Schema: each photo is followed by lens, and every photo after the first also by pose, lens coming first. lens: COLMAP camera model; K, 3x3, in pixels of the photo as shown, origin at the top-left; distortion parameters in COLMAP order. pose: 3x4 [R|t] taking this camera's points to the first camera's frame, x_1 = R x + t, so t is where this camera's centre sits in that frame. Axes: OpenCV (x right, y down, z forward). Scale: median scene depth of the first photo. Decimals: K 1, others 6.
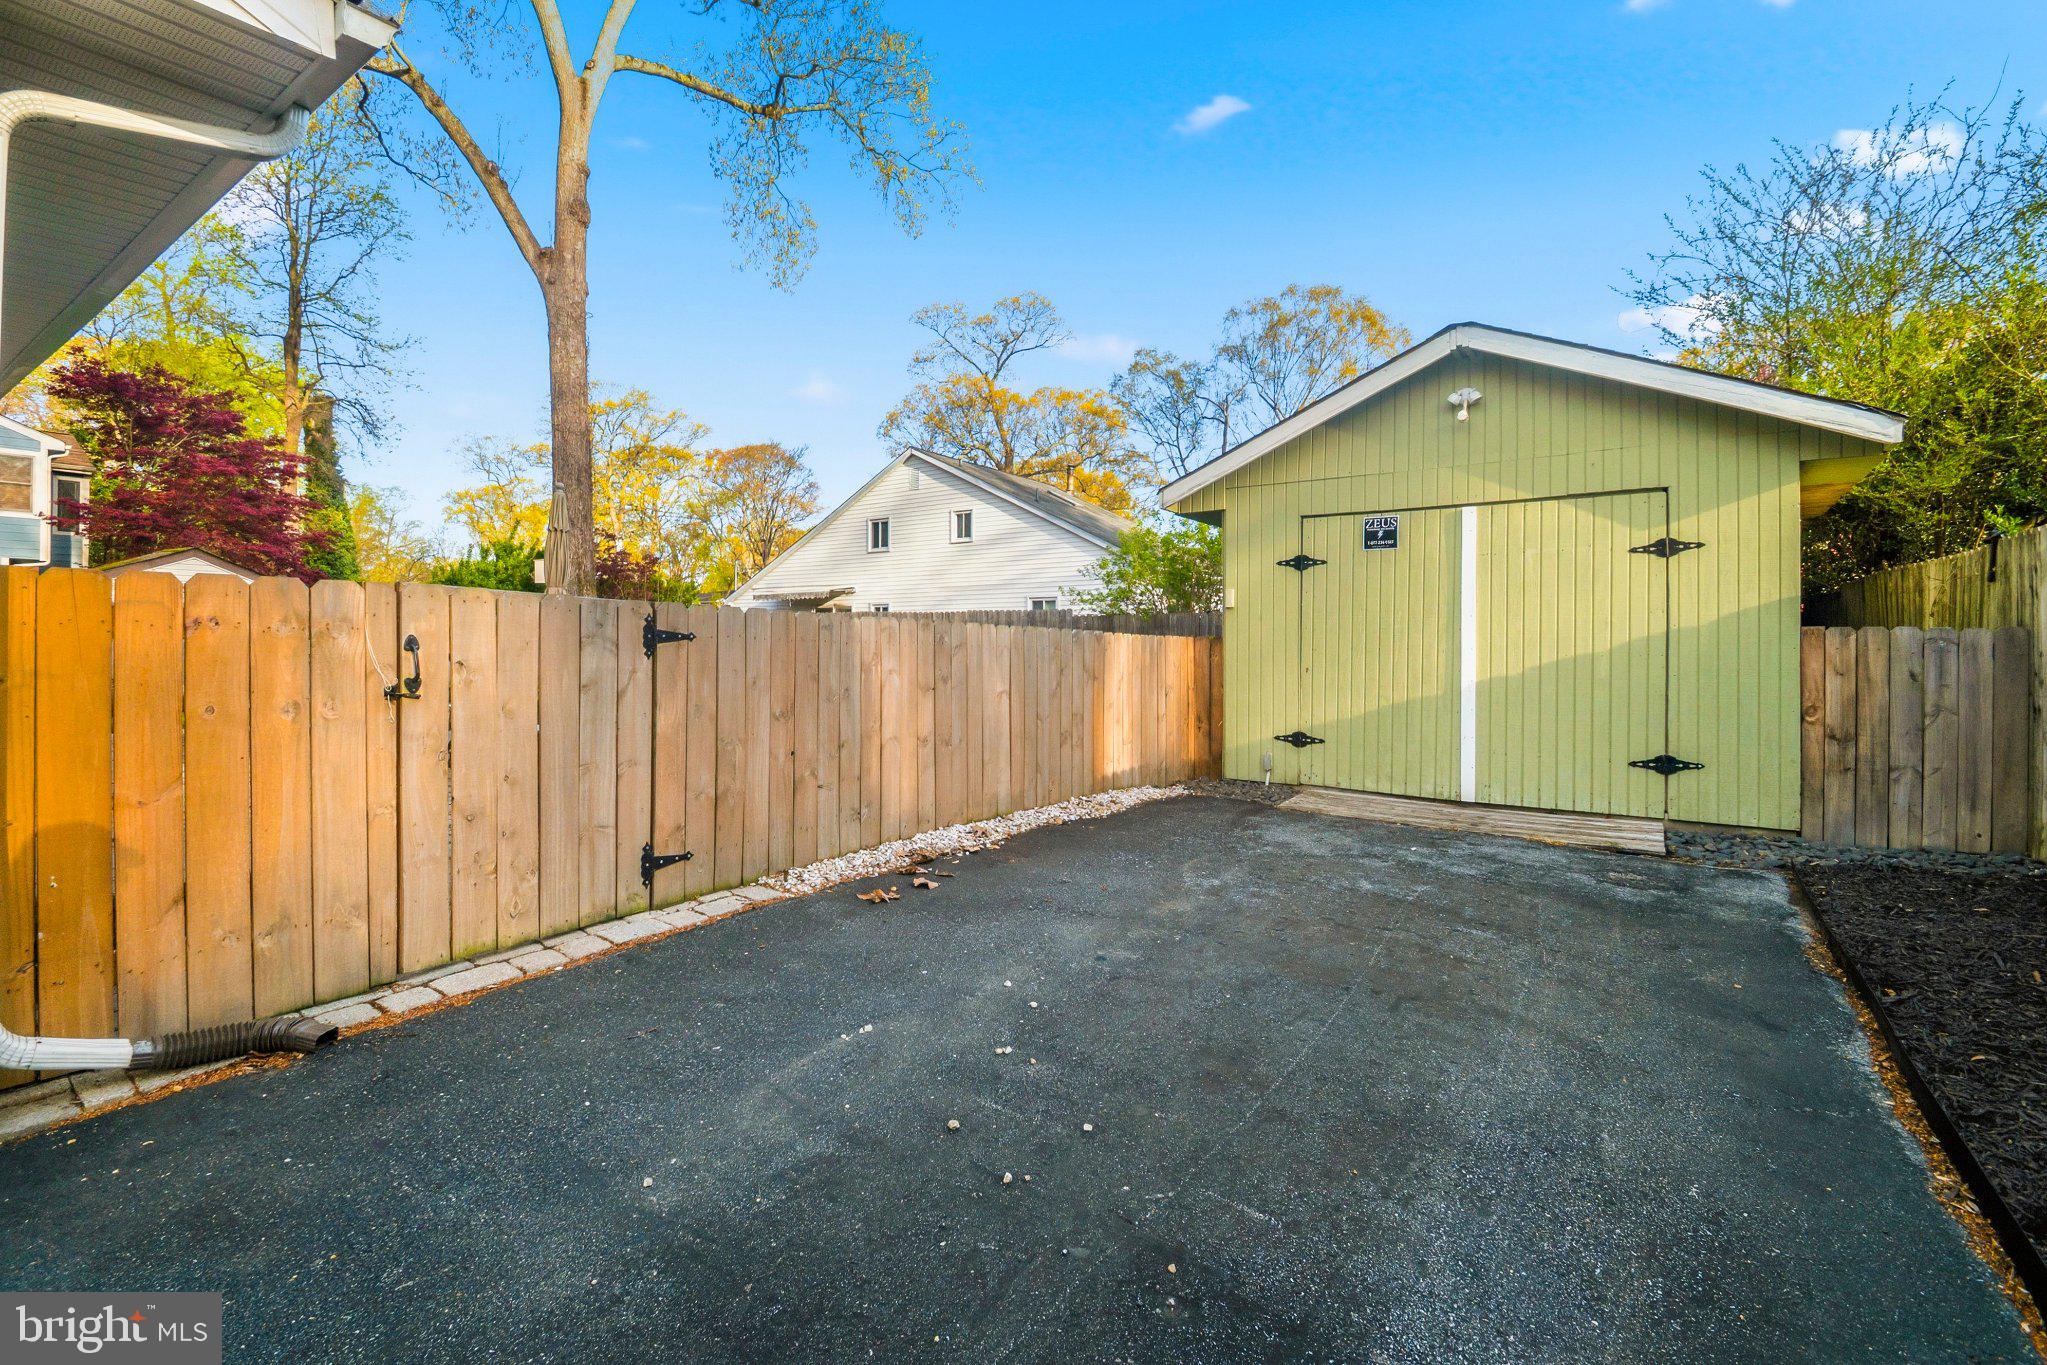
lens RADIAL K [[925.1, 0, 1018.9], [0, 925.1, 633.2], [0, 0, 1]] dist [0.009187, -0.017235]
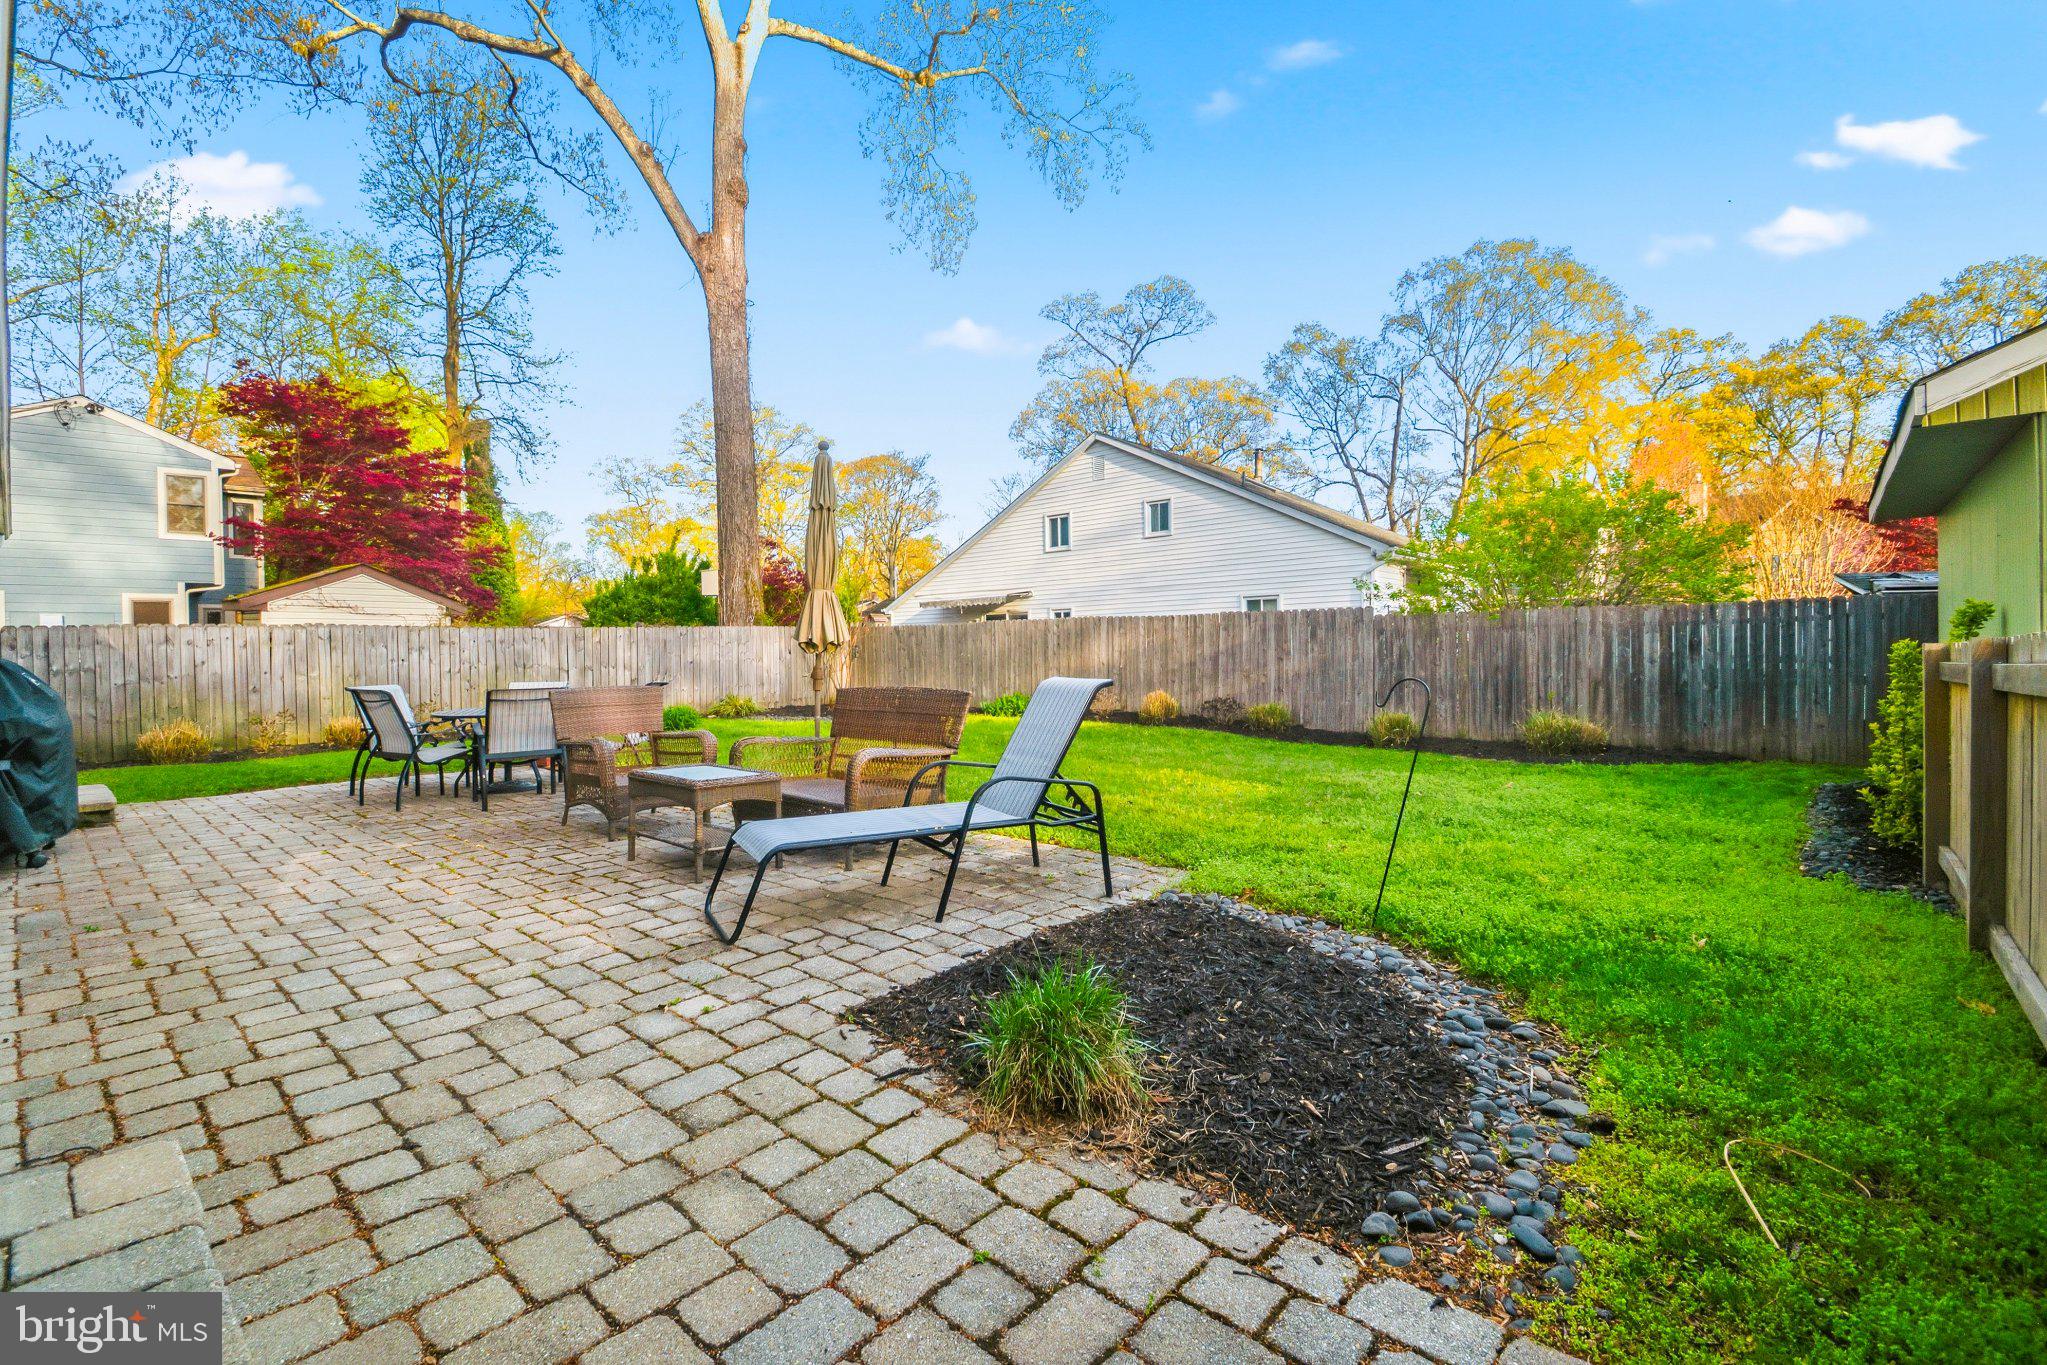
lens RADIAL K [[893.8, 0, 1001.0], [0, 893.8, 651.5], [0, 0, 1]] dist [0.019062, -0.021155]
pose [[0.992597, -0.019417, -0.119893, -0.090307], [0.021247, 0.999676, 0.014008, -0.002747], [0.119582, -0.016451, 0.992688, 0.106570]]
